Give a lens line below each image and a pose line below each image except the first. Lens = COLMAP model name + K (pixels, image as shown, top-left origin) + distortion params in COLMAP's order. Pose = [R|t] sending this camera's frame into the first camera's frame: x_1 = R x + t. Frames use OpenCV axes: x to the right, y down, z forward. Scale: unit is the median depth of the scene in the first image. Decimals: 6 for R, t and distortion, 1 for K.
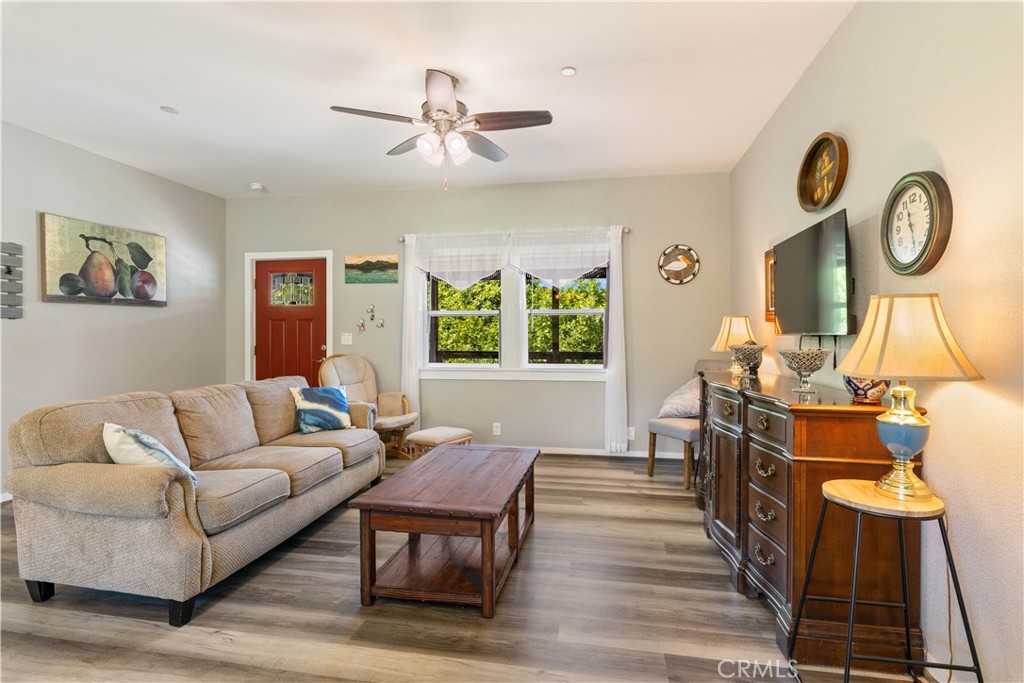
lens RADIAL K [[526.9, 0, 507.7], [0, 526.9, 334.9], [0, 0, 1]] dist [-0.005089, -0.000688]
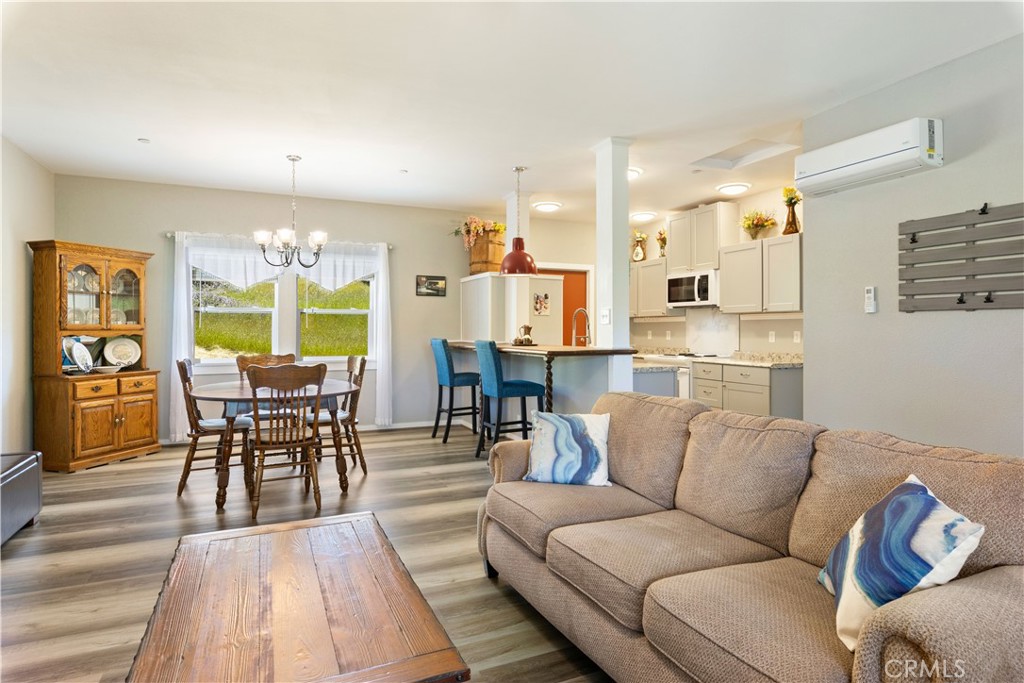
lens RADIAL K [[568.8, 0, 521.5], [0, 568.8, 331.8], [0, 0, 1]] dist [-0.000660, -0.002438]
pose [[-0.810425, 0.001291, -0.585841, 0.035389], [0.001165, 0.999999, 0.000593, -0.001426], [0.585842, -0.000202, -0.810425, 0.953352]]
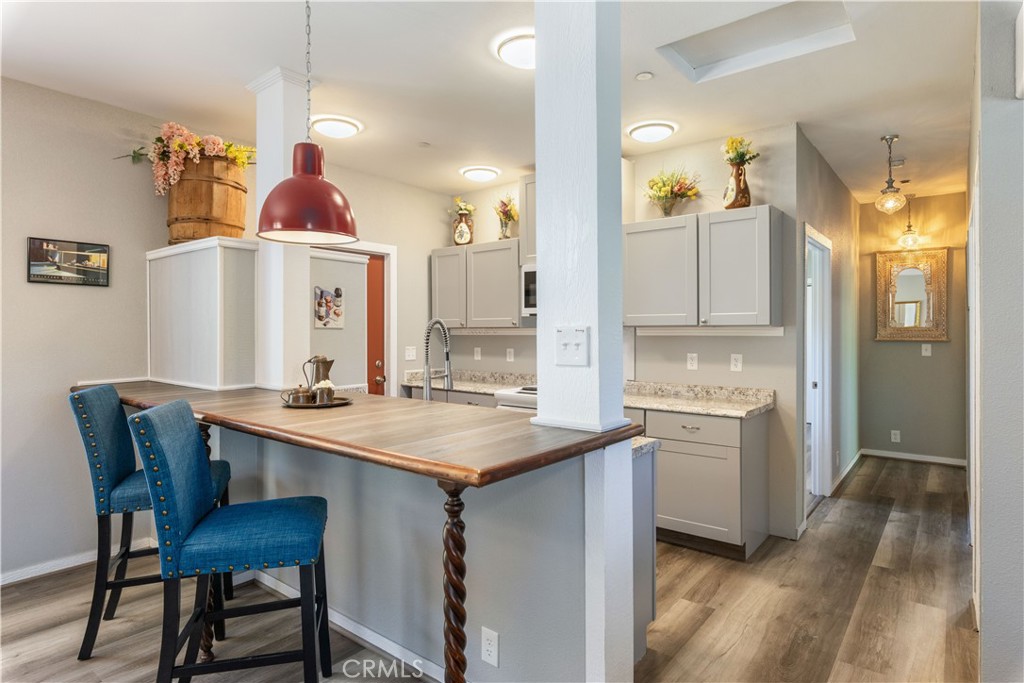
lens RADIAL K [[568.8, 0, 522.2], [0, 568.8, 331.0], [0, 0, 1]] dist [-0.000660, -0.002438]
pose [[-0.457992, 0.001524, -0.888955, -0.287670], [0.003771, 0.999993, -0.000229, -0.036729], [0.888949, -0.003457, -0.457994, 0.403622]]
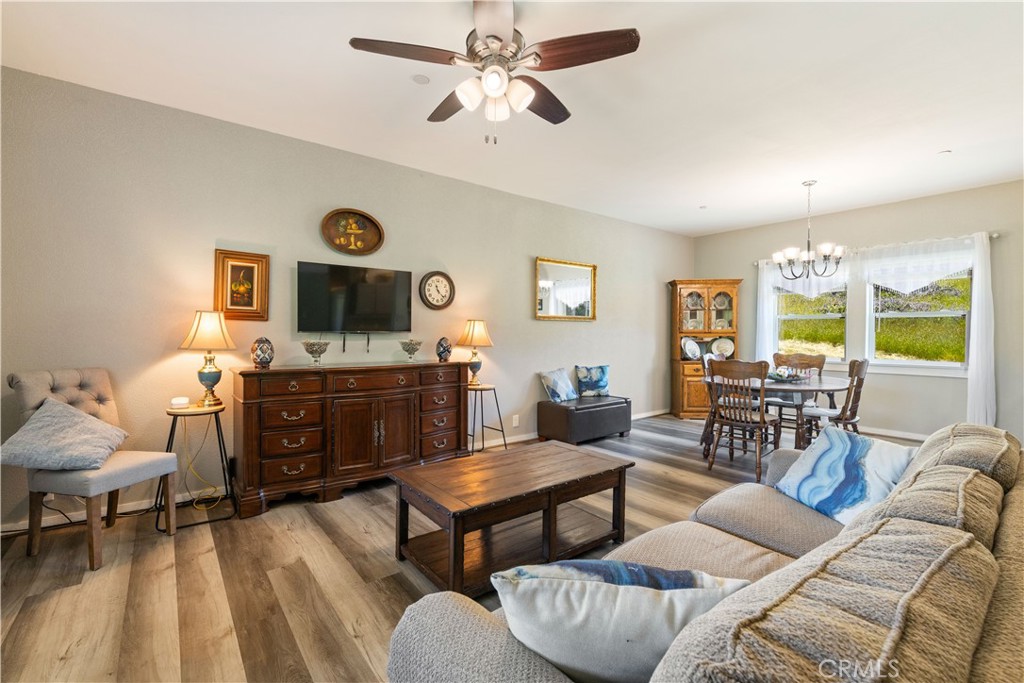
lens RADIAL K [[441.2, 0, 507.9], [0, 441.2, 337.5], [0, 0, 1]] dist [0.000510, -0.000787]
pose [[-0.756166, -0.009946, 0.654304, -0.369867], [-0.005453, 0.999946, 0.008898, 0.000136], [-0.654357, 0.003160, -0.756179, 0.980812]]
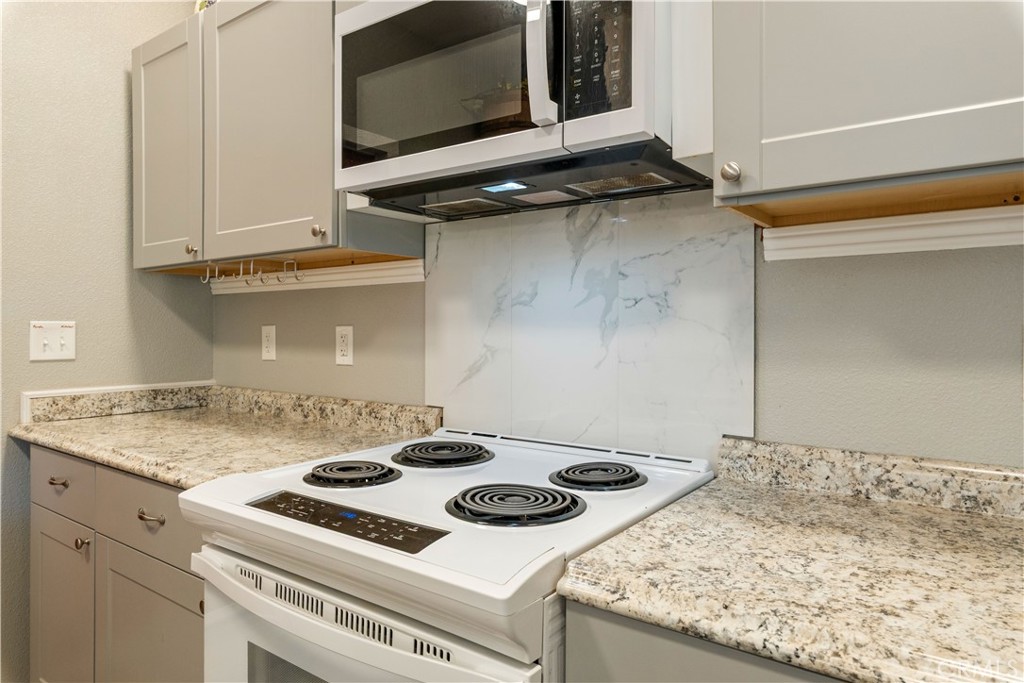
lens RADIAL K [[618.9, 0, 501.3], [0, 618.9, 327.4], [0, 0, 1]] dist [0.000897, -0.006227]
pose [[-0.423114, -0.004382, -0.906066, -0.928688], [0.001718, 0.999983, -0.005638, 0.000603], [0.906075, -0.003942, -0.423099, 0.150261]]
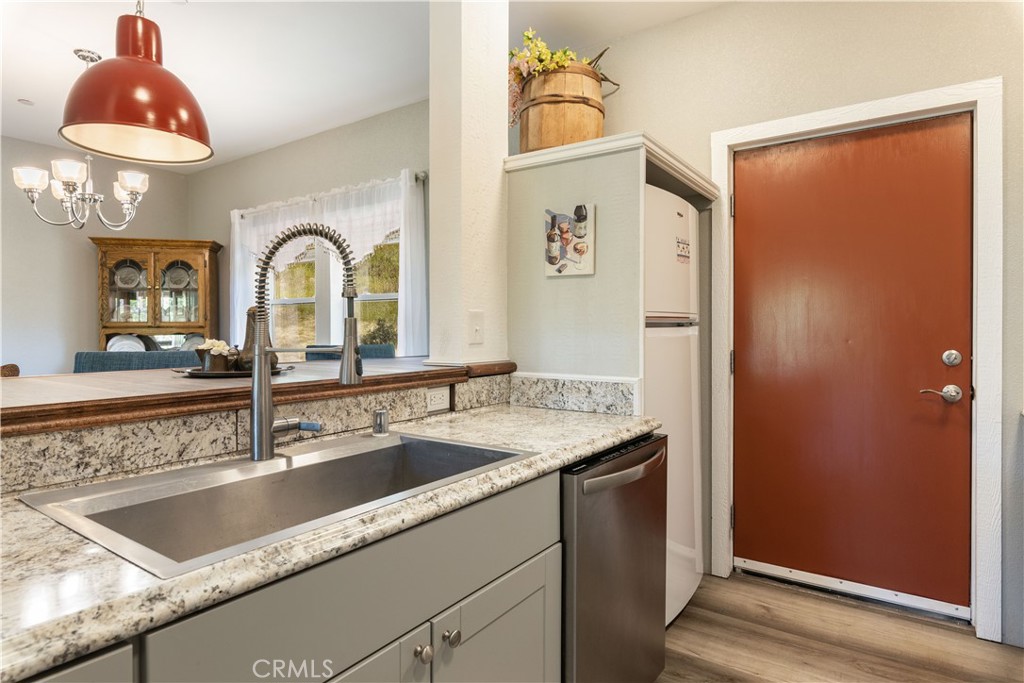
lens RADIAL K [[568.8, 0, 514.4], [0, 568.8, 332.2], [0, 0, 1]] dist [-0.000660, -0.002438]
pose [[-0.912665, -0.000024, 0.408709, -0.974189], [0.001157, 0.999996, 0.002642, 0.001133], [-0.408707, 0.002884, -0.912661, 0.261958]]
